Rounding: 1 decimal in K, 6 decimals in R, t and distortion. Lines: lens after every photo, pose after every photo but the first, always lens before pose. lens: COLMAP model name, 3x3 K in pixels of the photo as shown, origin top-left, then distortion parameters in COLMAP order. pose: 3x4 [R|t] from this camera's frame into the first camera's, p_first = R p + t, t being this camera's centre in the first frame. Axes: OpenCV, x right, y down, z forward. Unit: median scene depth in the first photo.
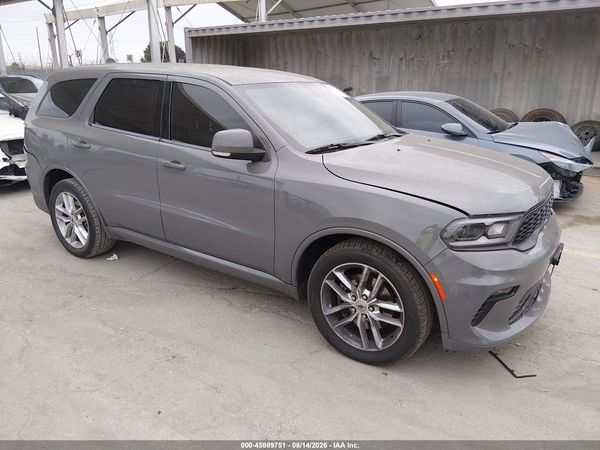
lens RADIAL K [[459.2, 0, 302.5], [0, 459.2, 218.0], [0, 0, 1]] dist [0.052762, -0.096094]
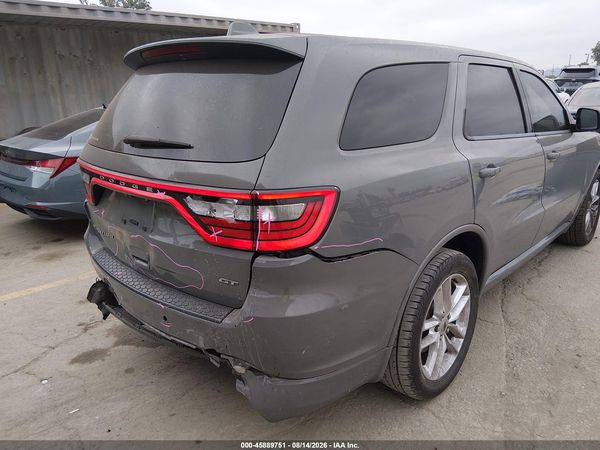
lens RADIAL K [[459.2, 0, 302.5], [0, 459.2, 218.0], [0, 0, 1]] dist [0.052762, -0.096094]
pose [[0.147621, -0.269795, 0.951535, -1.106760], [0.315585, 0.924634, 0.213208, -0.308857], [-0.937344, 0.268816, 0.221638, 1.117831]]
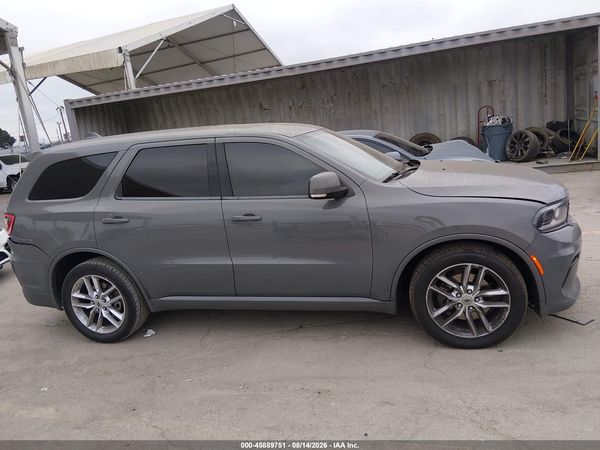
lens RADIAL K [[452.6, 0, 299.3], [0, 452.6, 220.9], [0, 0, 1]] dist [0.112886, -0.183107]
pose [[0.937013, -0.184033, 0.296880, -0.403610], [0.212604, 0.974858, -0.066716, -0.012443], [-0.277138, 0.125631, 0.952581, -0.013136]]
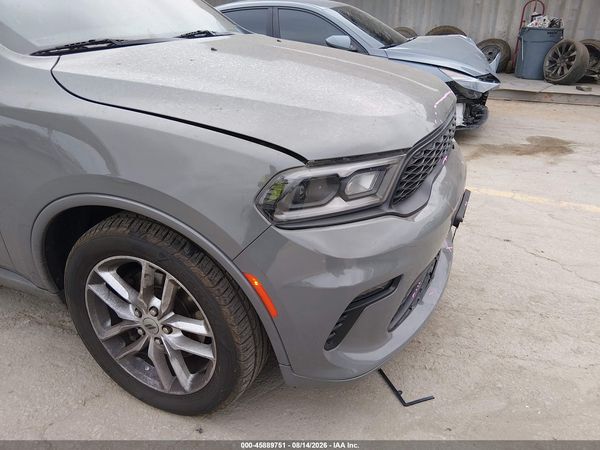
lens RADIAL K [[459.2, 0, 302.5], [0, 459.2, 218.0], [0, 0, 1]] dist [0.052762, -0.096094]
pose [[0.982870, -0.075838, 0.167975, 0.157860], [0.053034, 0.989246, 0.136311, -0.008108], [-0.176506, -0.125067, 0.976322, 0.288172]]
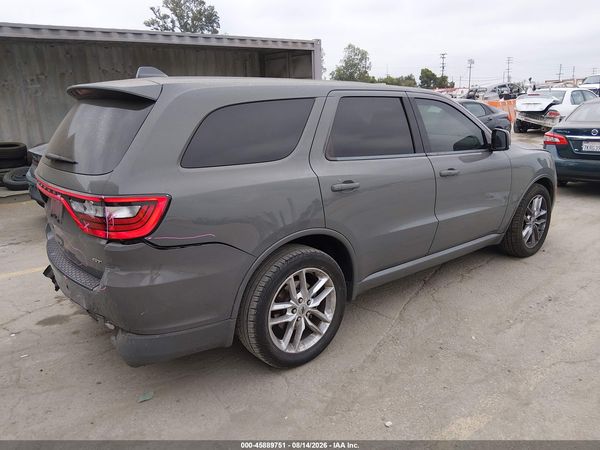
lens RADIAL K [[452.6, 0, 299.3], [0, 452.6, 220.9], [0, 0, 1]] dist [0.112886, -0.183107]
pose [[0.283577, -0.257249, 0.923800, -1.187780], [0.304610, 0.937617, 0.167591, -0.252173], [-0.909284, 0.233874, 0.344247, 0.836378]]
